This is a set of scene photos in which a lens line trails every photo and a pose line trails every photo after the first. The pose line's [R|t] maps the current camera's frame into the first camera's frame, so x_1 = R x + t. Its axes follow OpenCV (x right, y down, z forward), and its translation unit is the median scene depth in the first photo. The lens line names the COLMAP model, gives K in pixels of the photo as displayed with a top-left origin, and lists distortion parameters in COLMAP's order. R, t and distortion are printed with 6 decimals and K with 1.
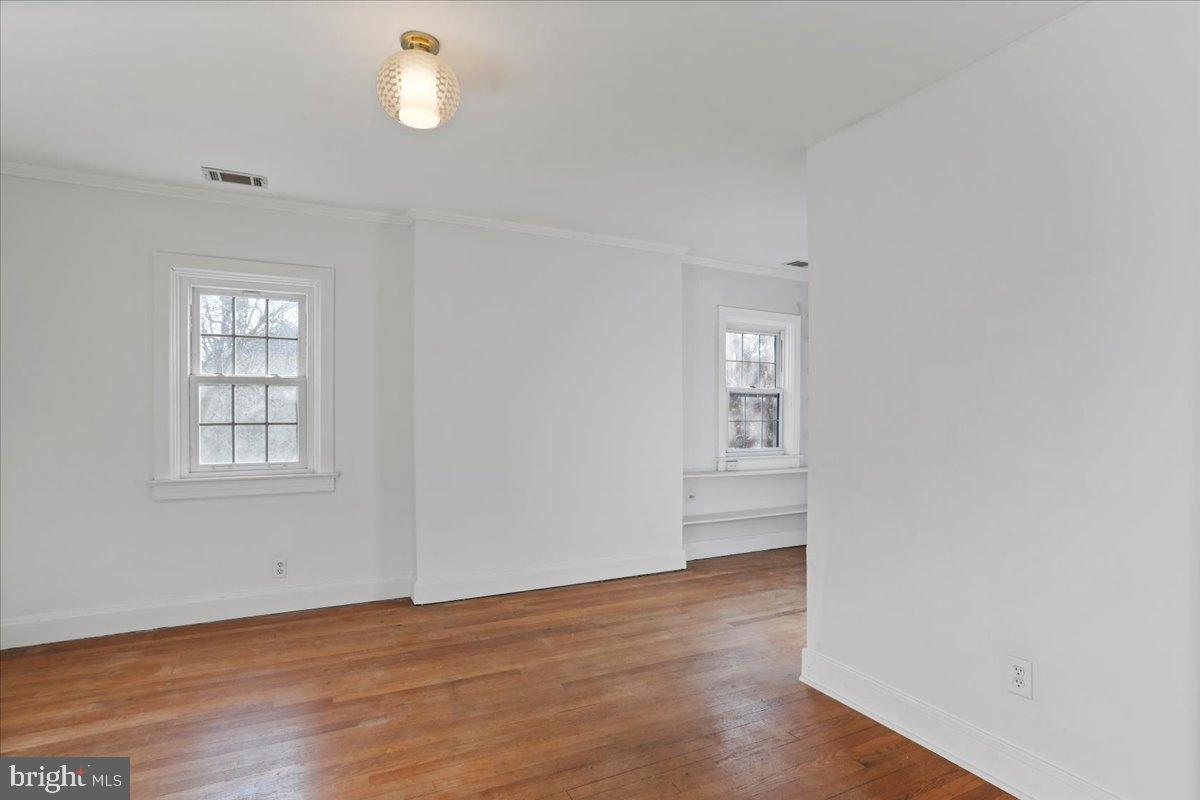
lens RADIAL K [[582.5, 0, 597.2], [0, 582.5, 404.9], [0, 0, 1]] dist [-0.034033, 0.008883]
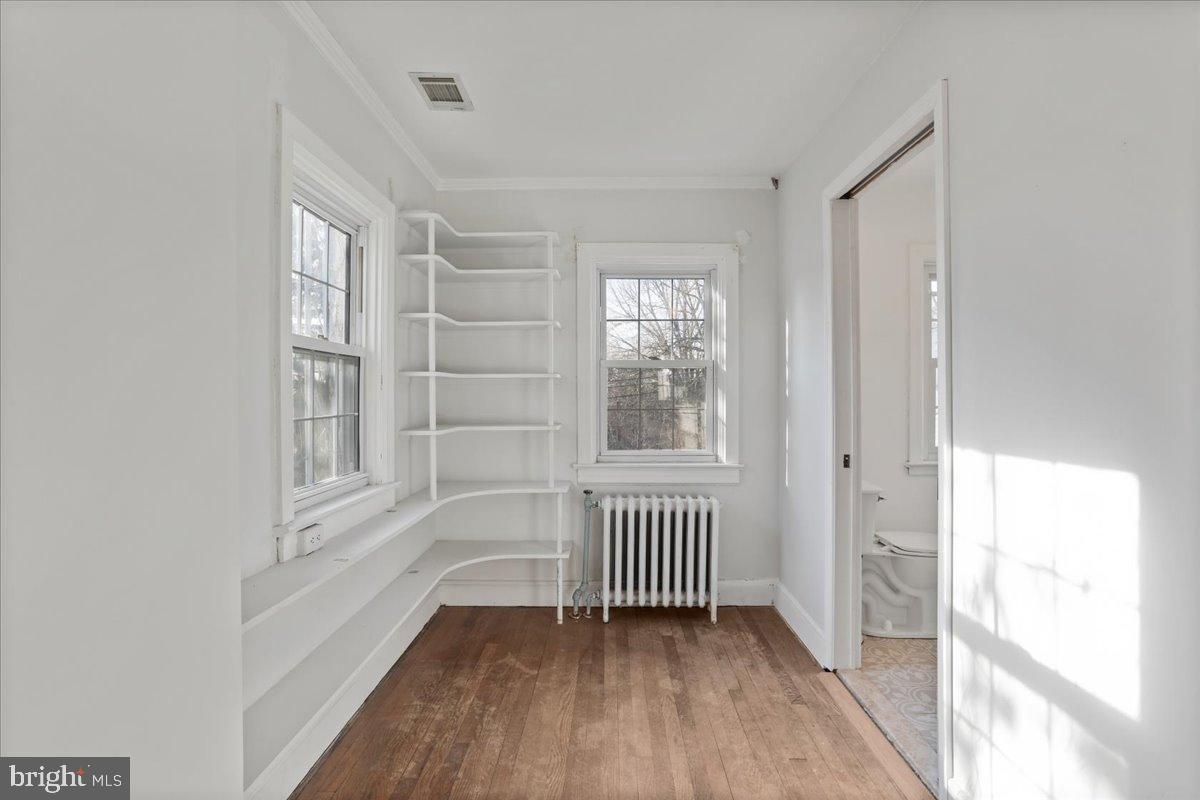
lens RADIAL K [[582.5, 0, 601.4], [0, 582.5, 394.0], [0, 0, 1]] dist [-0.034033, 0.008883]
pose [[0.461301, -0.006589, 0.887219, -0.017888], [-0.001731, 0.999964, 0.008327, 0.008250], [-0.887242, -0.005377, 0.461273, 0.824632]]
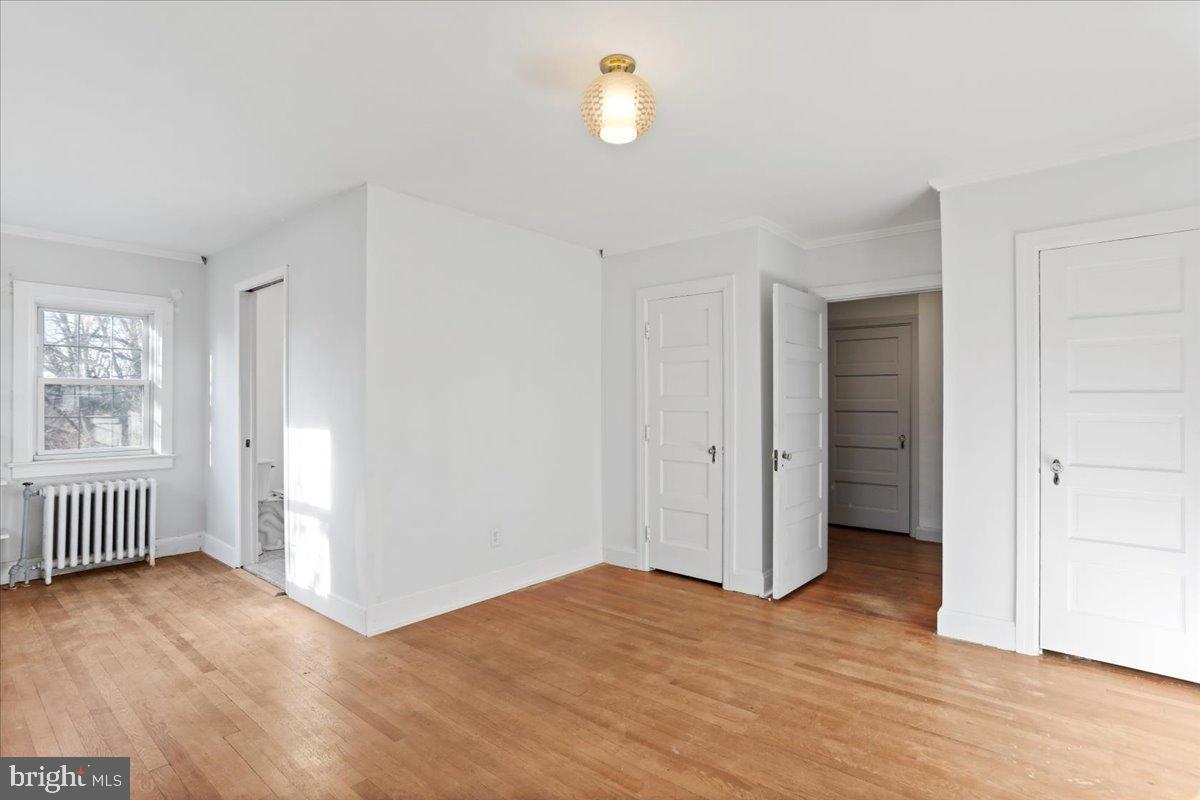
lens RADIAL K [[582.5, 0, 605.8], [0, 582.5, 402.8], [0, 0, 1]] dist [-0.034033, 0.008883]
pose [[-0.402635, -0.002149, 0.915358, -0.603054], [-0.007741, 0.999969, -0.001057, 0.005015], [-0.915328, -0.007511, -0.402639, 0.697743]]
